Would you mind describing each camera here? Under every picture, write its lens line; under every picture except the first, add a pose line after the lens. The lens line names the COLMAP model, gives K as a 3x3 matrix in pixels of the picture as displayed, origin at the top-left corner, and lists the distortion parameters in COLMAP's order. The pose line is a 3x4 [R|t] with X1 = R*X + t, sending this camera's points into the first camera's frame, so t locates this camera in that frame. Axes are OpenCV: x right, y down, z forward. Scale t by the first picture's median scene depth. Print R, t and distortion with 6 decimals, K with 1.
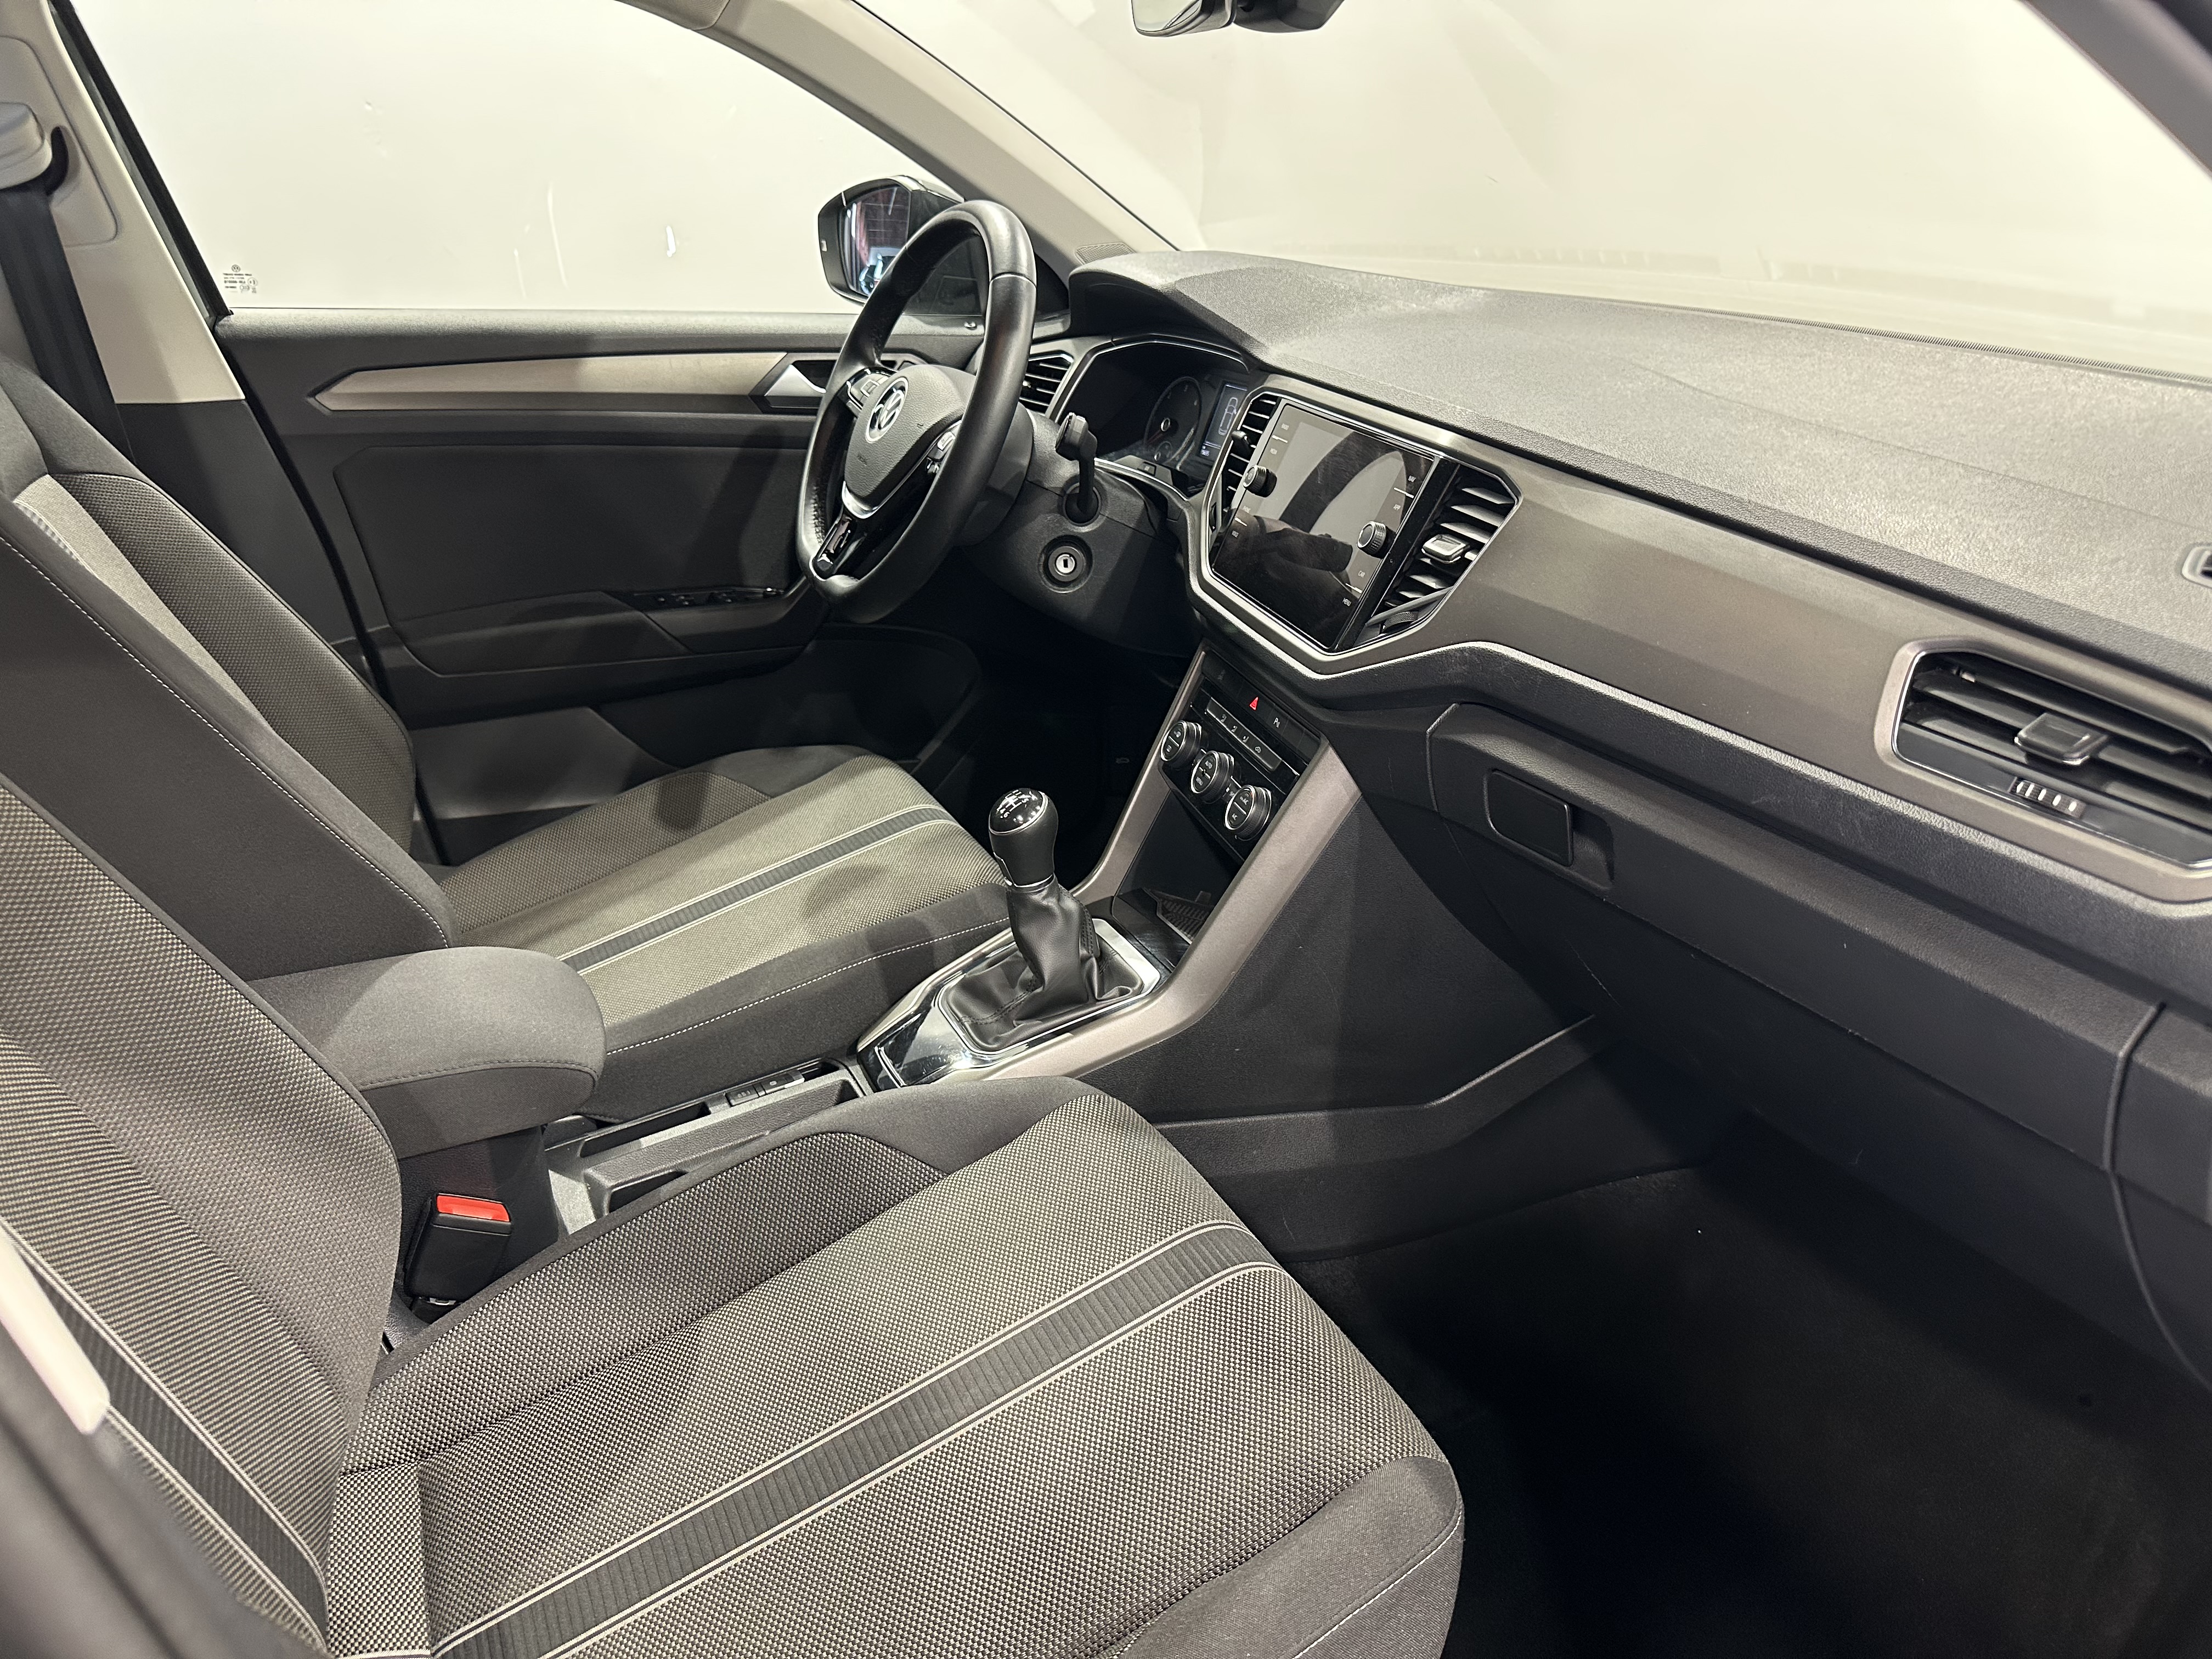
lens RADIAL K [[1551.5, 0, 1104.0], [0, 1551.5, 837.3], [0, 0, 1]] dist [0.078891, -0.118493]
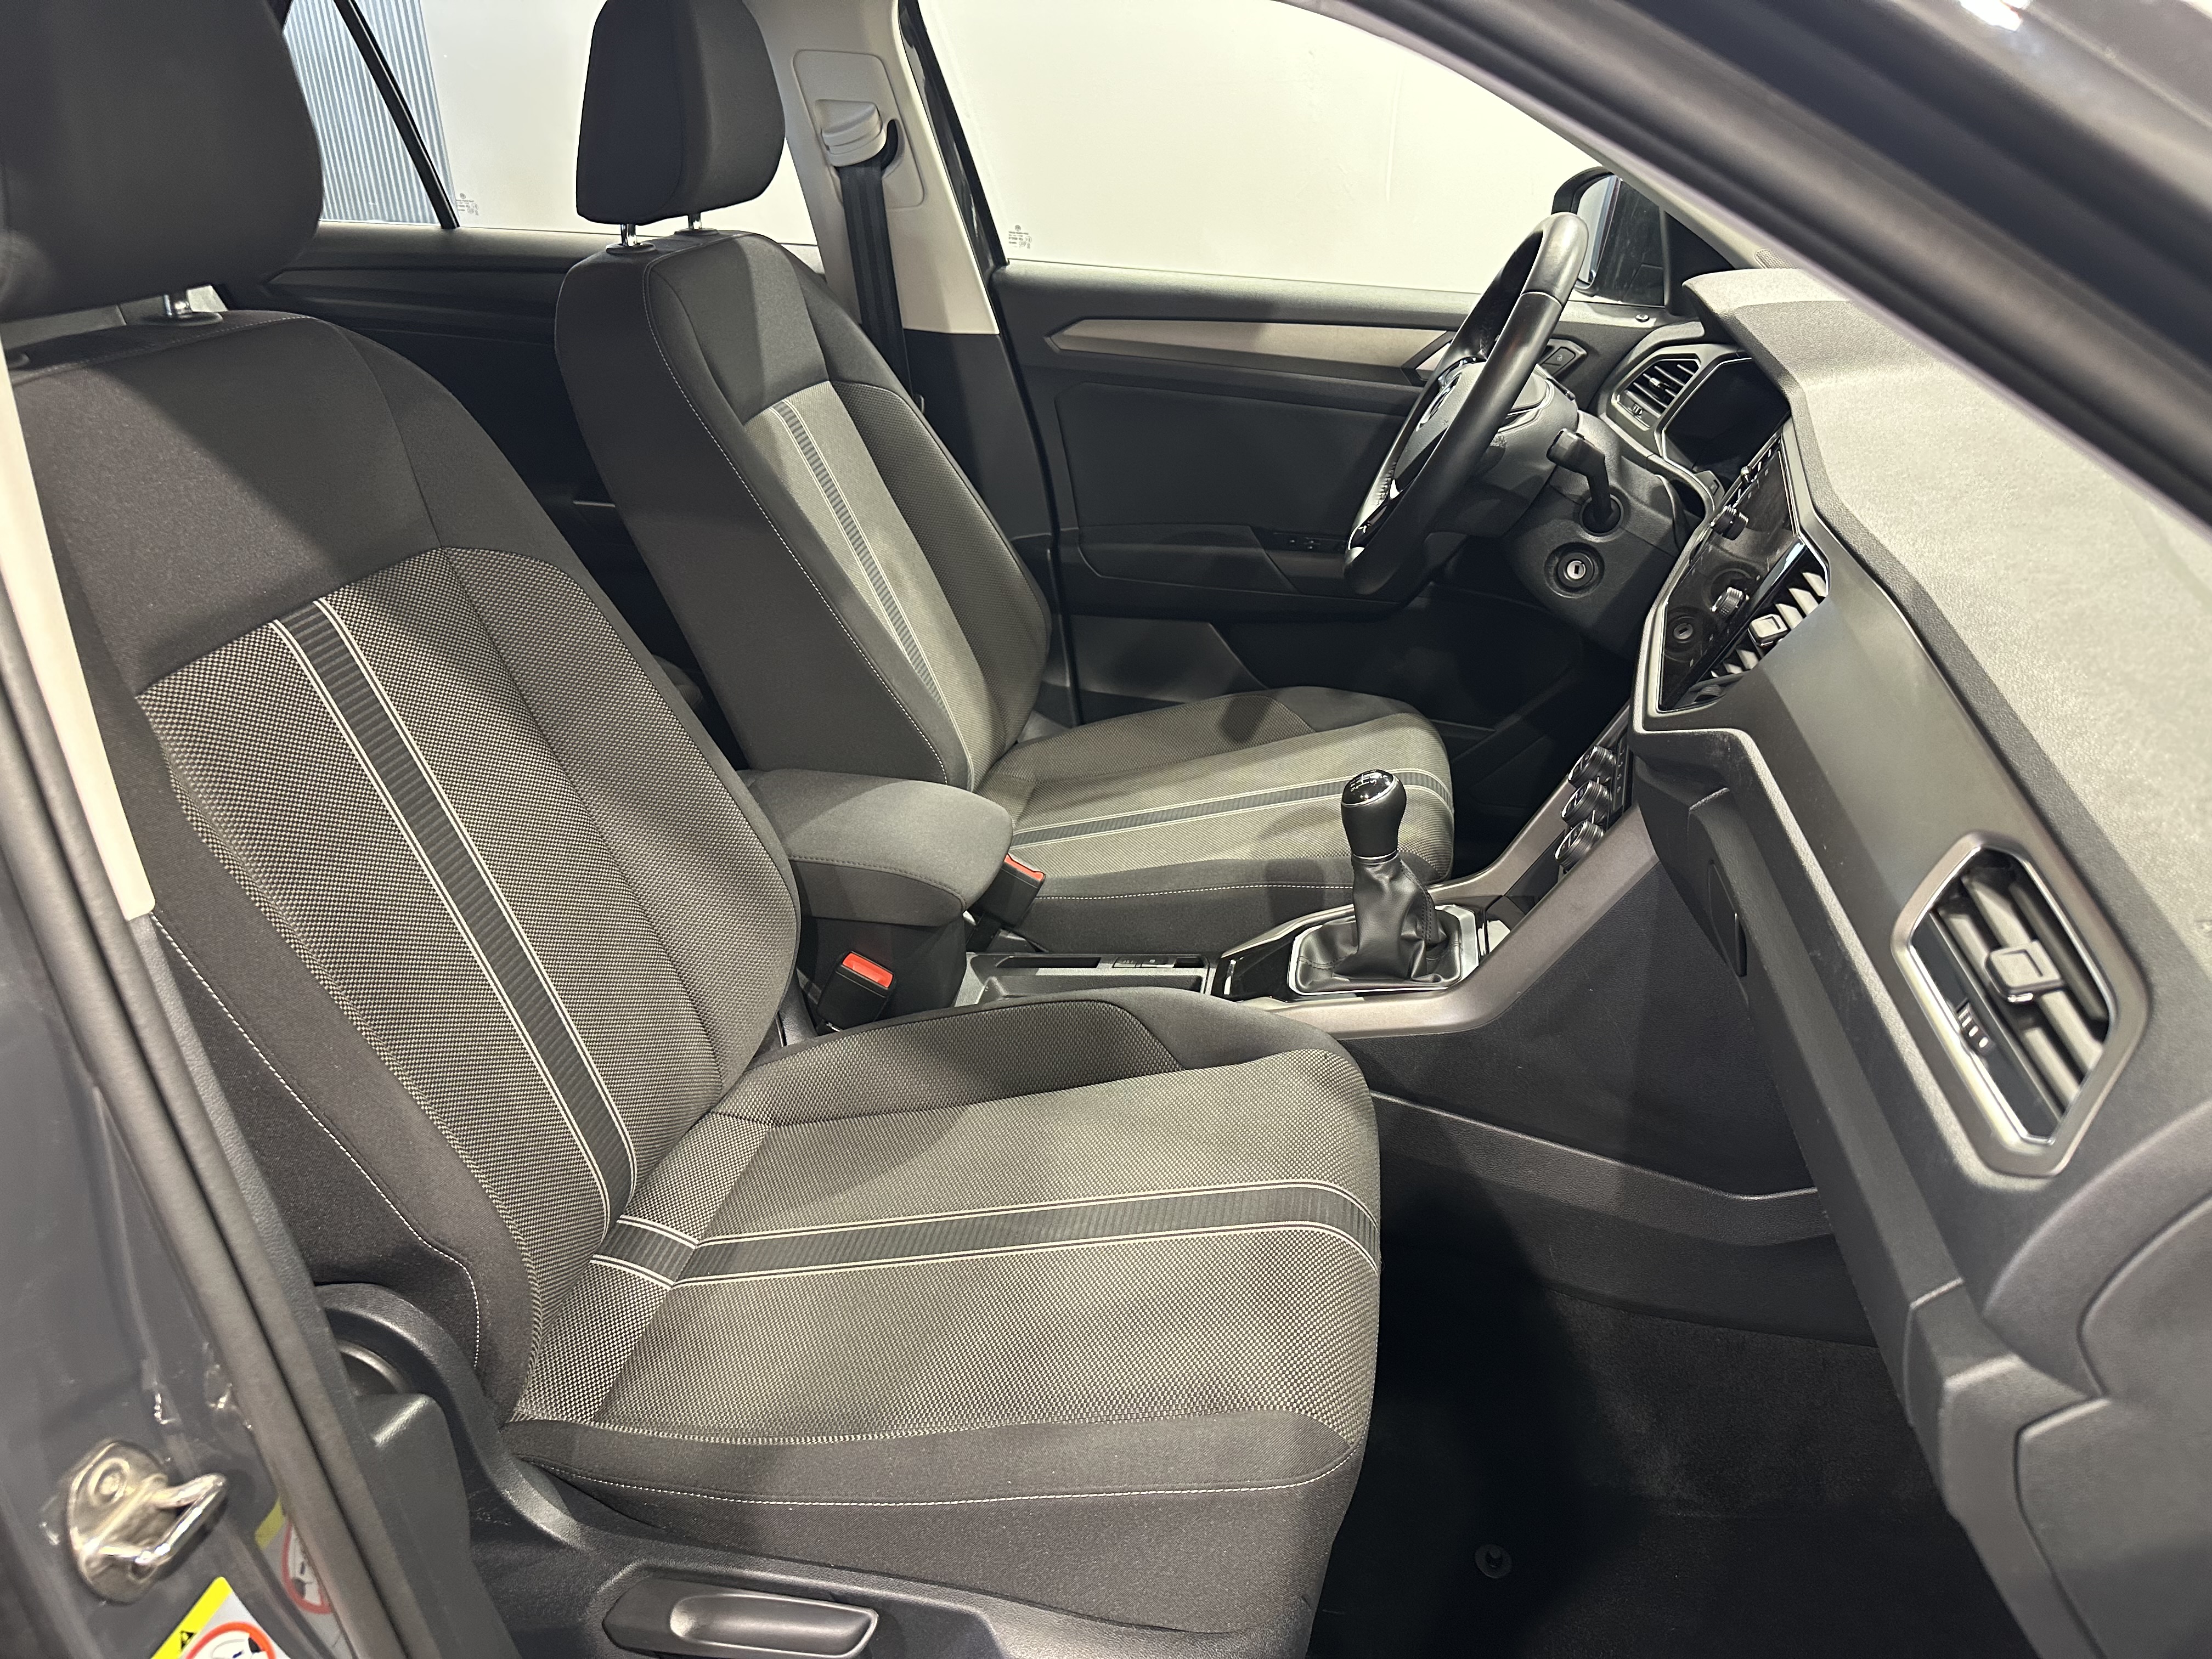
lens RADIAL K [[1535.9, 0, 1104.0], [0, 1535.9, 838.0], [0, 0, 1]] dist [0.130106, -0.215967]
pose [[0.808027, 0.262440, -0.527464, 0.337268], [-0.232986, 0.964663, 0.123057, -0.066518], [0.541120, 0.023458, 0.840618, -0.016930]]
